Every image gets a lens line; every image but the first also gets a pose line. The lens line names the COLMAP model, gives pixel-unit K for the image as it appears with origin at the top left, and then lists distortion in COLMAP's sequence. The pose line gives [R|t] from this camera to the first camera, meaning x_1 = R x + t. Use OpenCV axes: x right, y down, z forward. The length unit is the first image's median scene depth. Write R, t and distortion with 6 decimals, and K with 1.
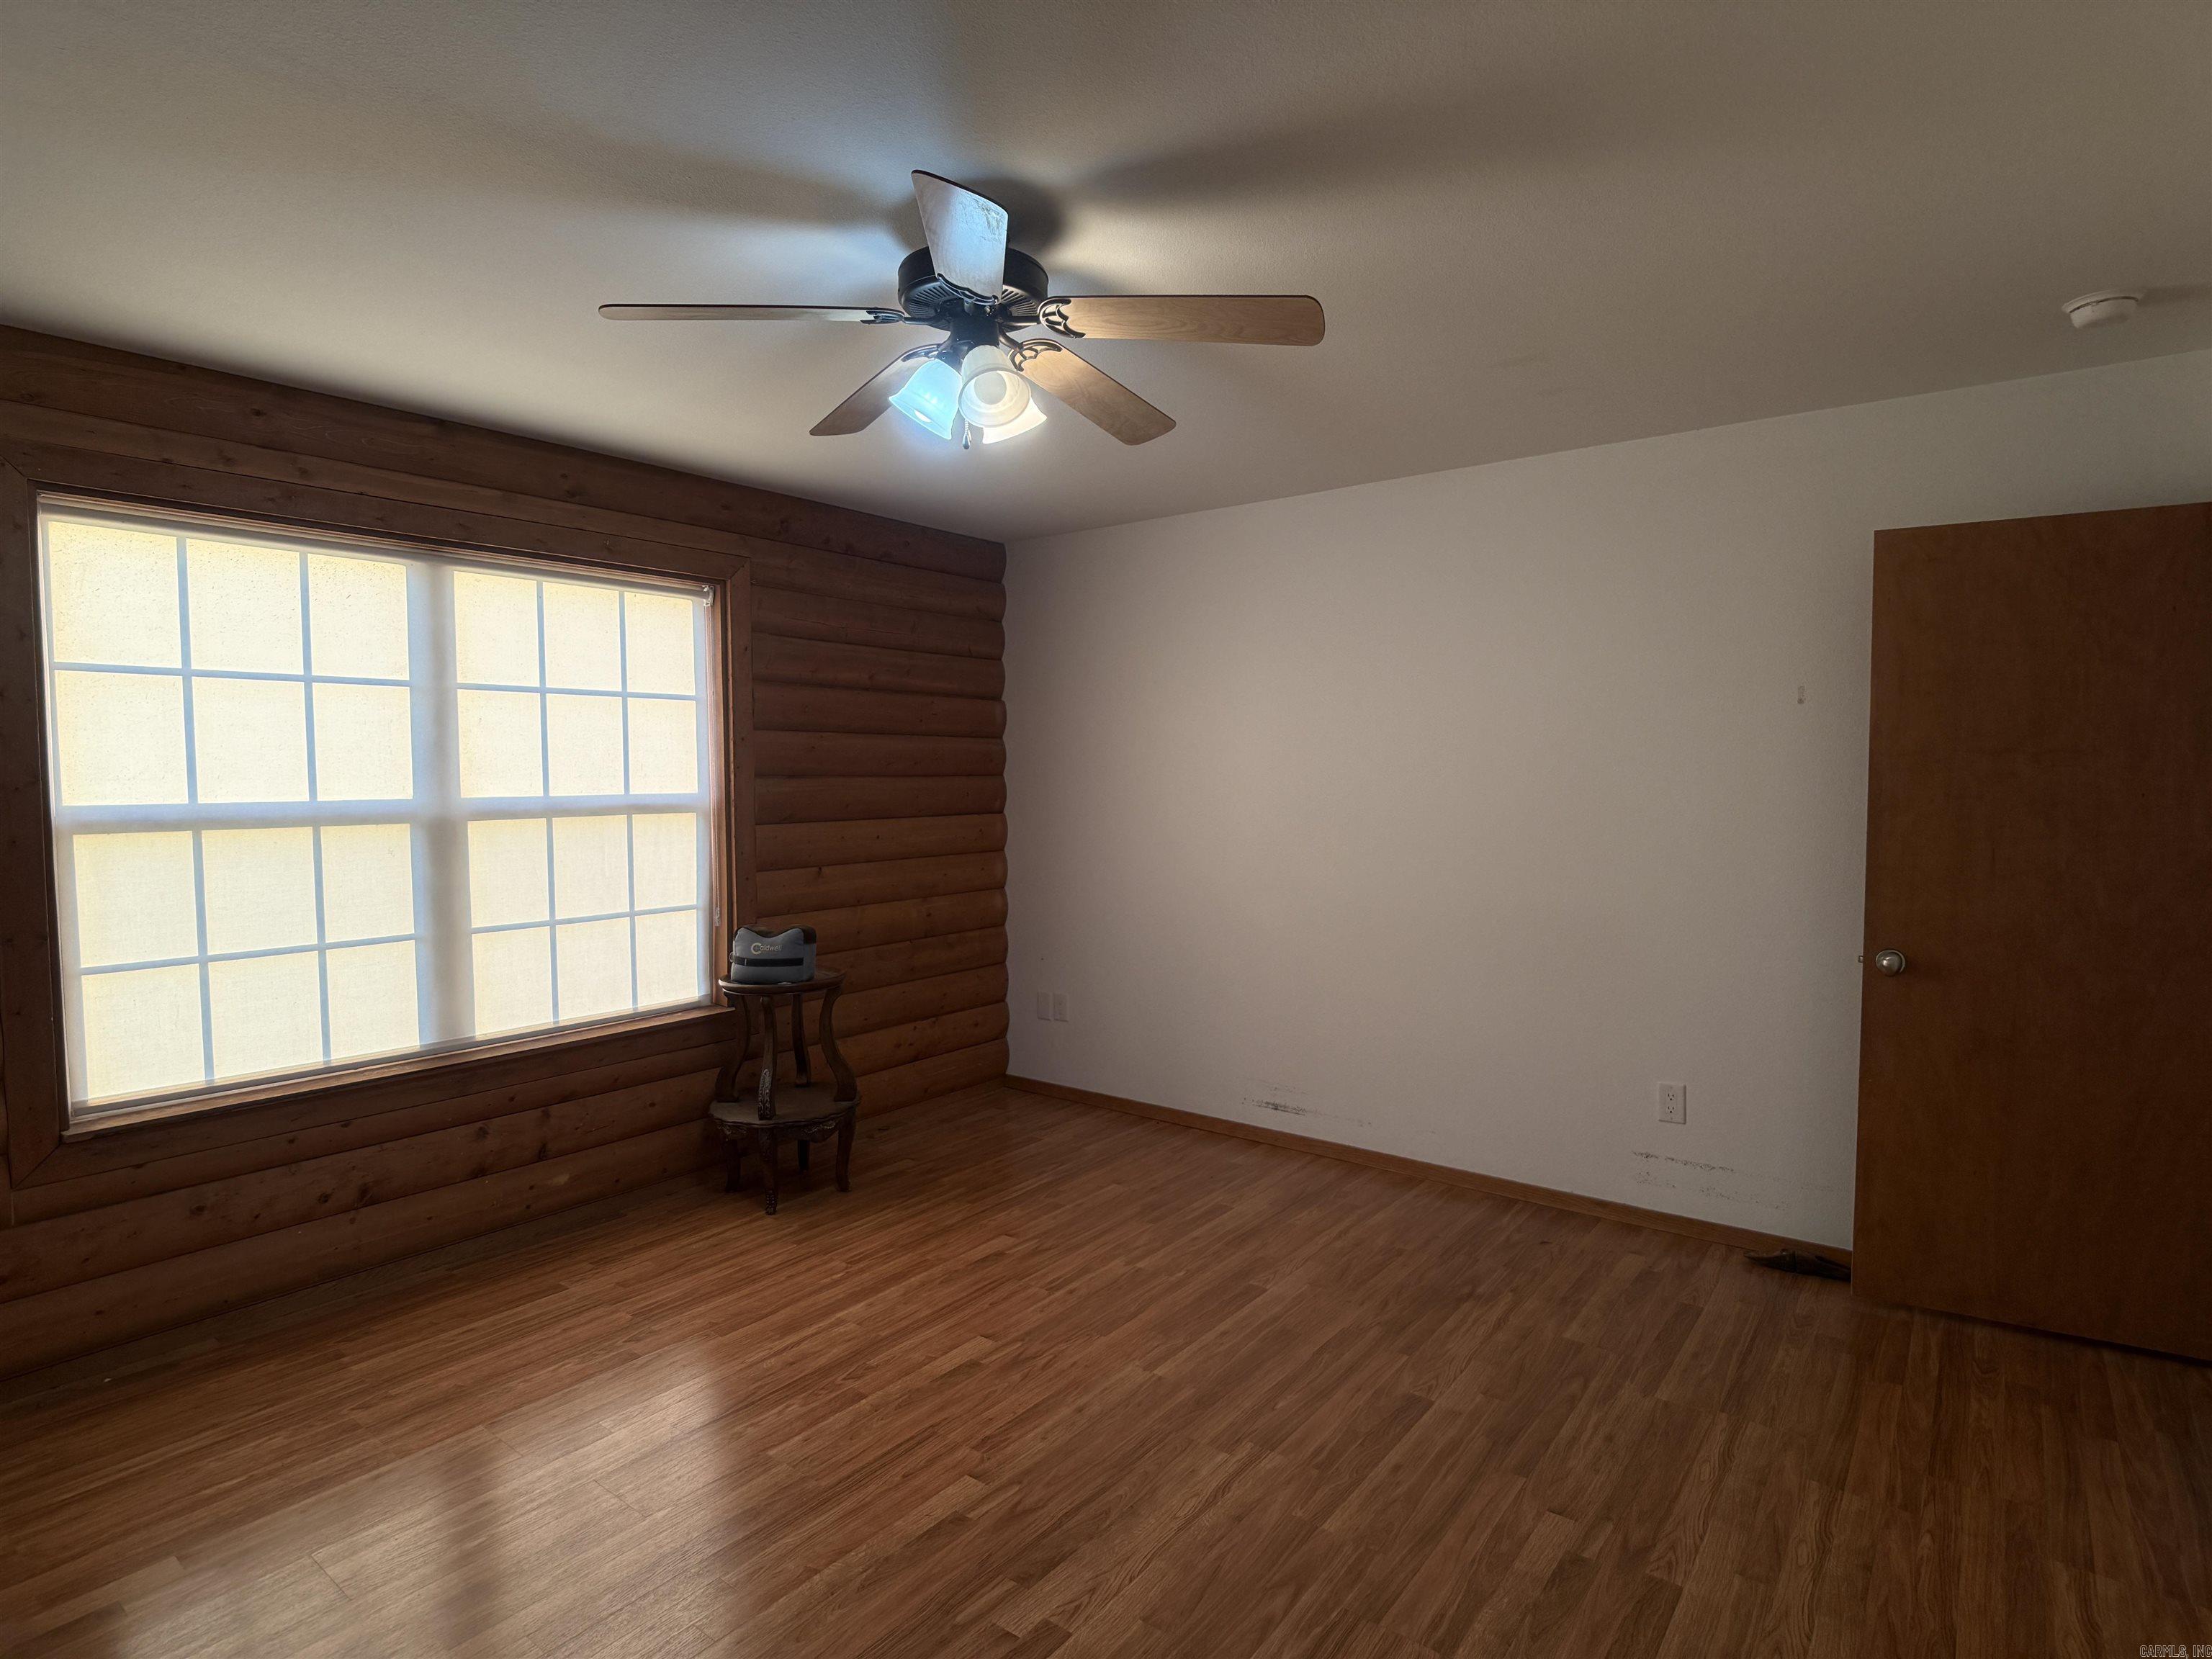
lens RADIAL K [[1176.0, 0, 1071.1], [0, 1176.0, 836.3], [0, 0, 1]] dist [-0.001871, -0.001115]
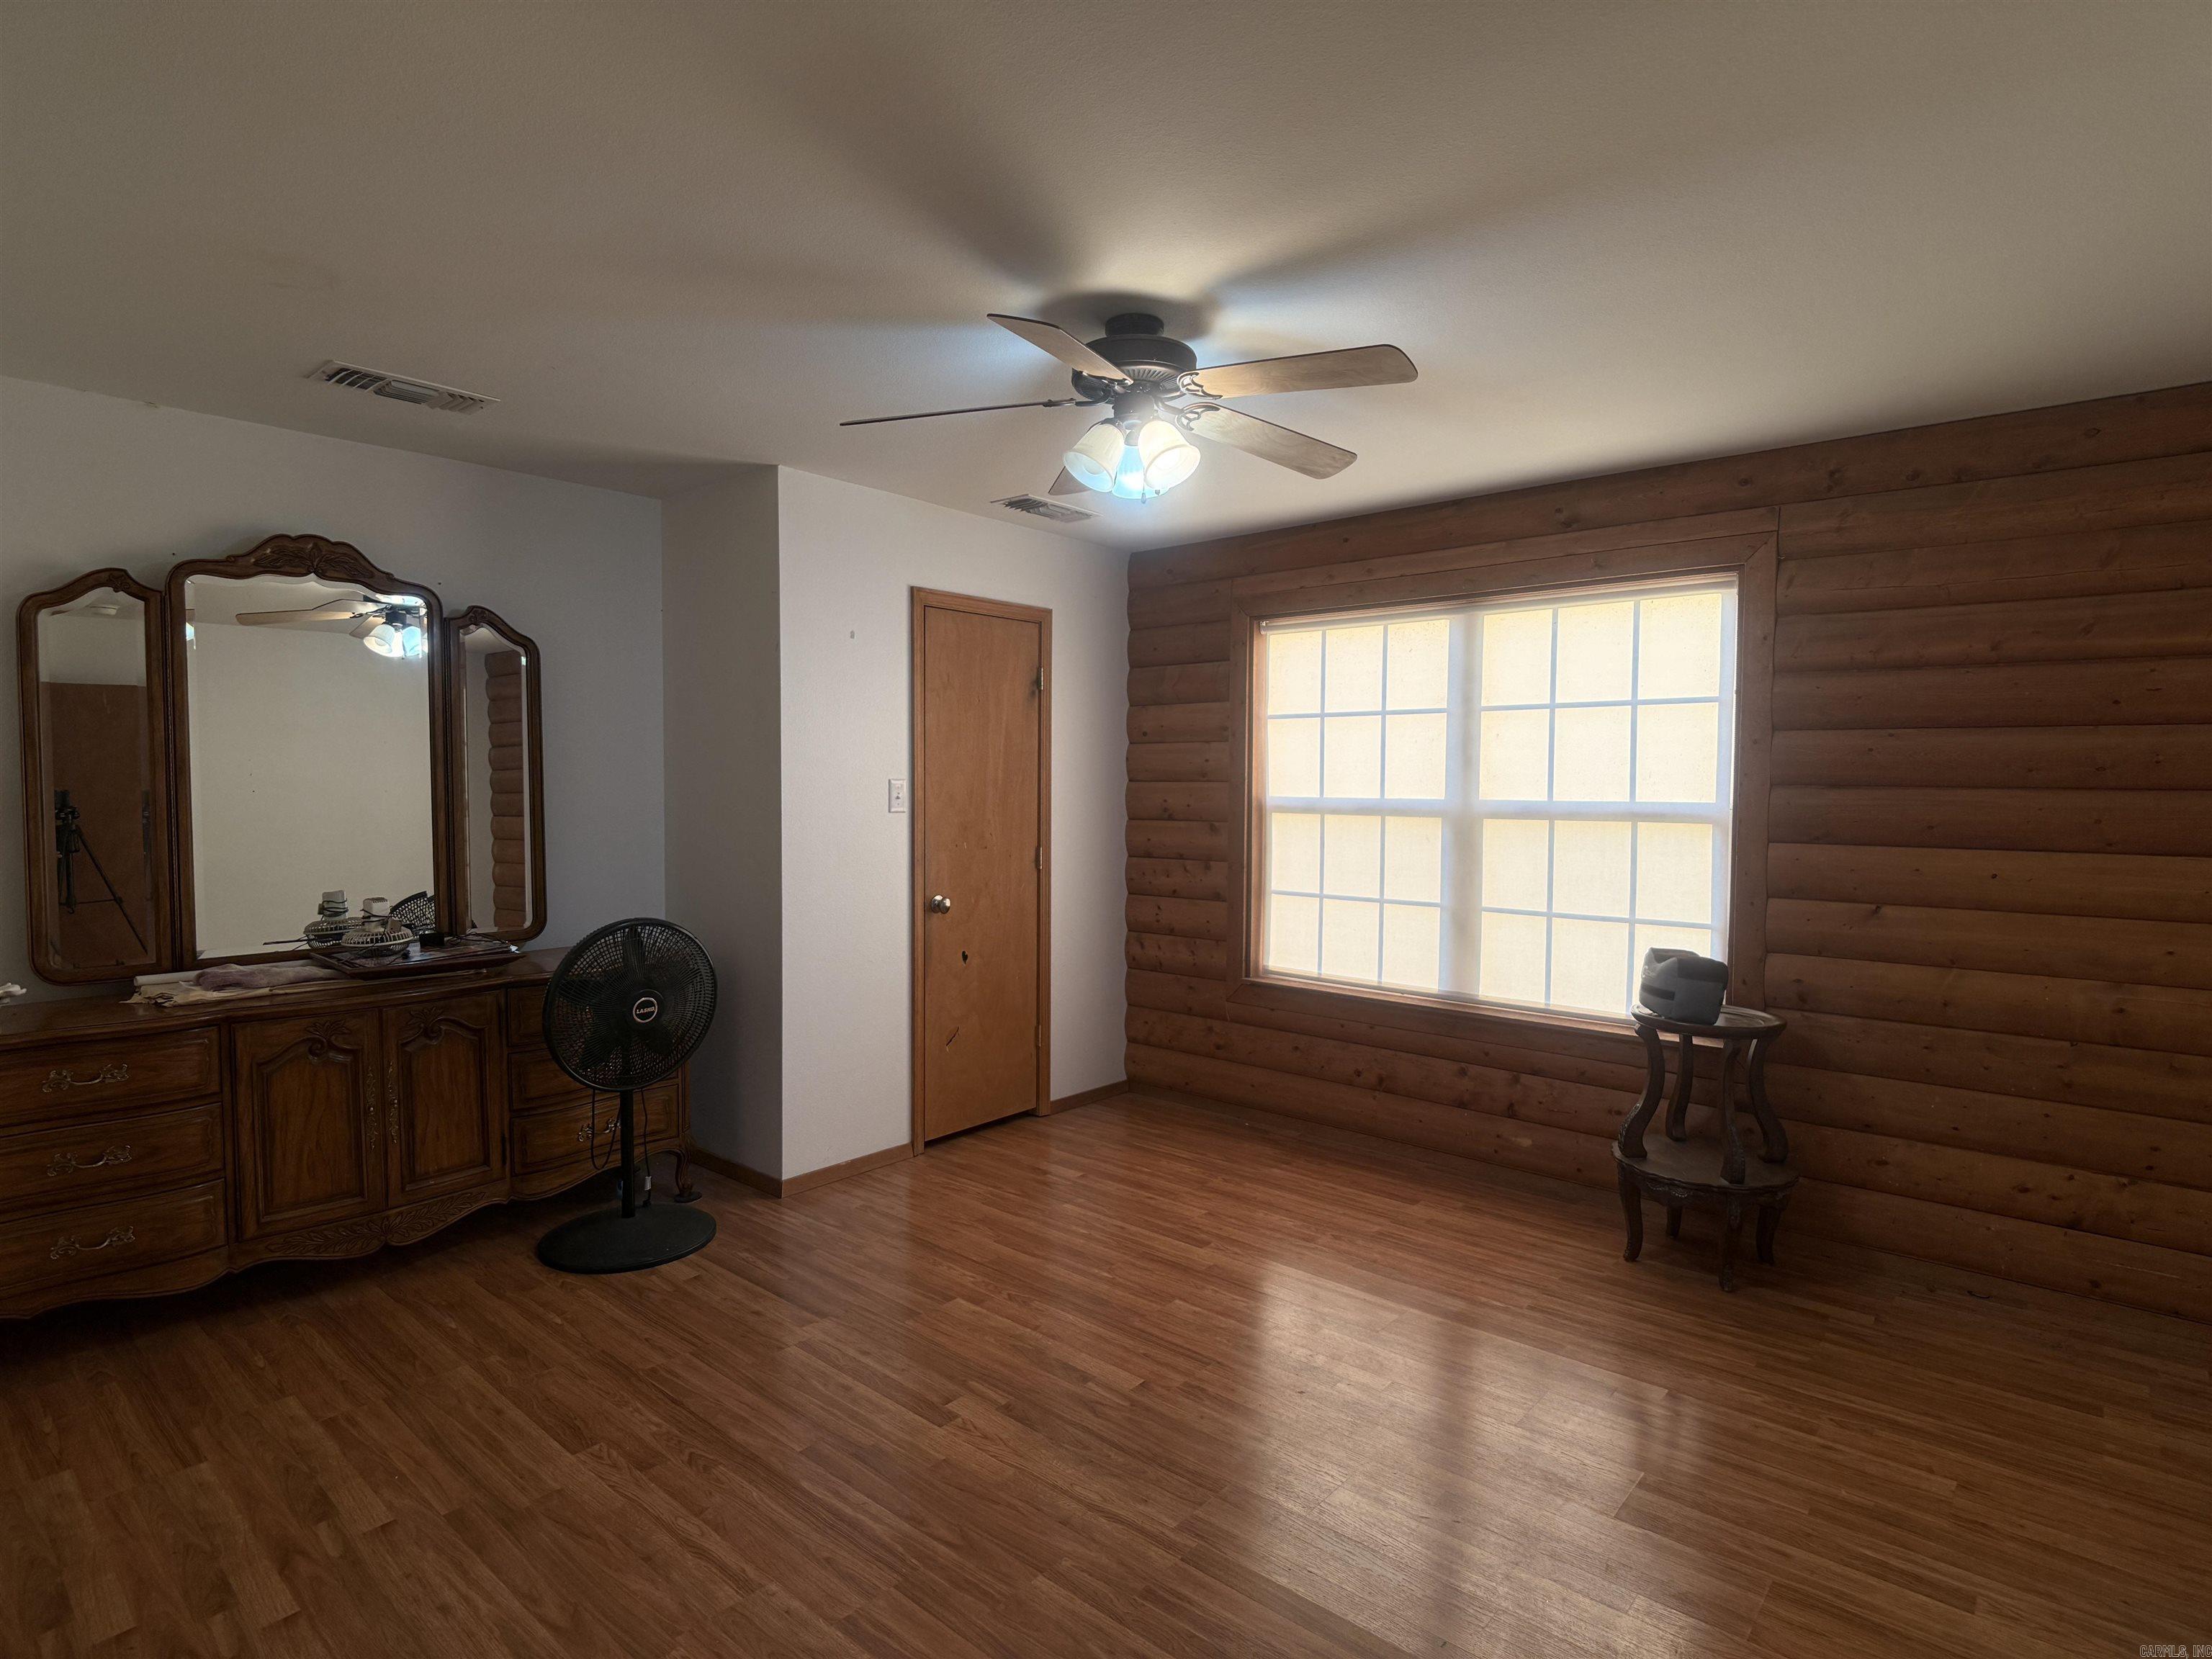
lens RADIAL K [[1131.6, 0, 1106.0], [0, 1131.6, 829.5], [0, 0, 1]] dist [0.017135, -0.001232]
pose [[-0.024053, 0.048401, -0.998538, 0.672880], [-0.058697, 0.997036, 0.049742, -0.037570], [0.997986, 0.059808, -0.021140, 0.632415]]
